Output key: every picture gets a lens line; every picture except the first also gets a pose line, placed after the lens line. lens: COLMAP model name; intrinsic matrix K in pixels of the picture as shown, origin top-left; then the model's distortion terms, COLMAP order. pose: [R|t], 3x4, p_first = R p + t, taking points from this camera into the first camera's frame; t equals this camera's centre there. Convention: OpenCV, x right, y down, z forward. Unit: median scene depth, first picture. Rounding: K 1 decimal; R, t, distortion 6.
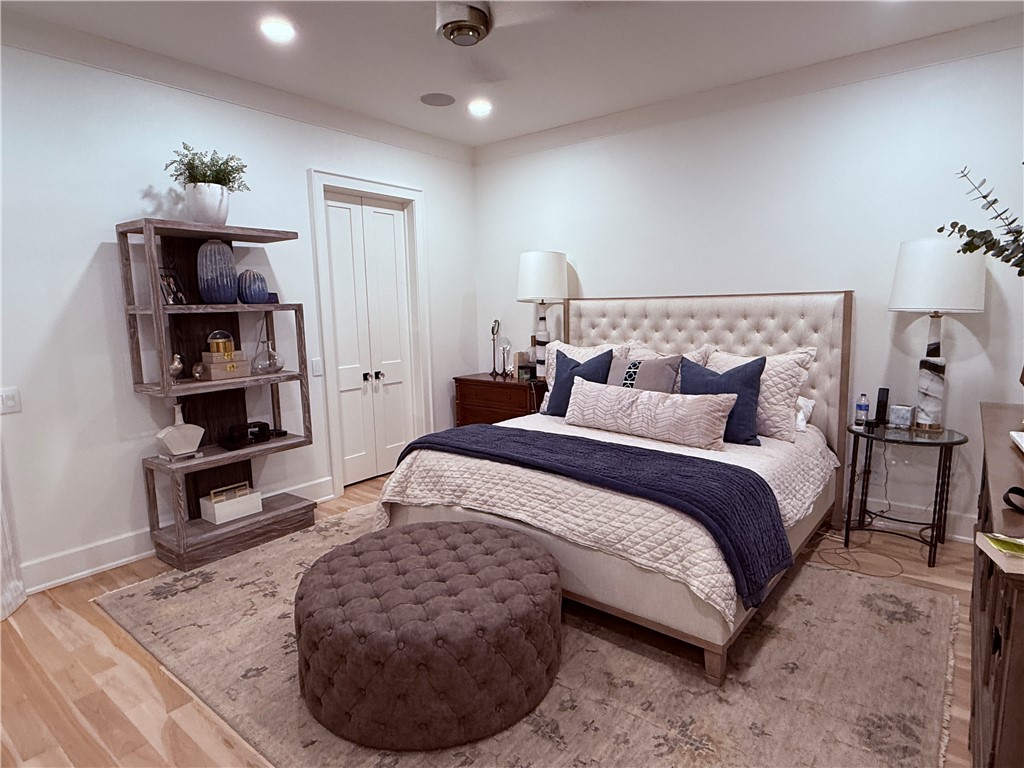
lens RADIAL K [[577.3, 0, 511.6], [0, 577.3, 387.7], [0, 0, 1]] dist [-0.003664, -0.000853]
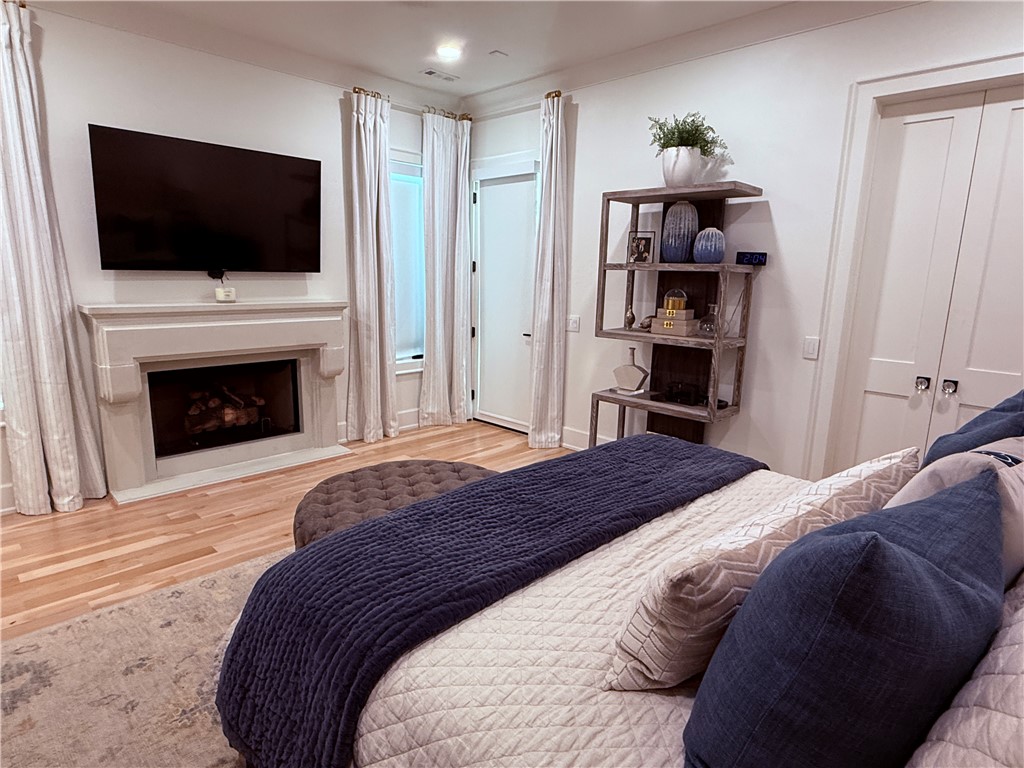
lens RADIAL K [[577.3, 0, 510.2], [0, 577.3, 382.3], [0, 0, 1]] dist [-0.003664, -0.000853]
pose [[-0.120865, 0.206285, -0.970998, 0.557535], [-0.159800, 0.961369, 0.224131, -0.116321], [0.979722, 0.182255, -0.083232, 0.776095]]
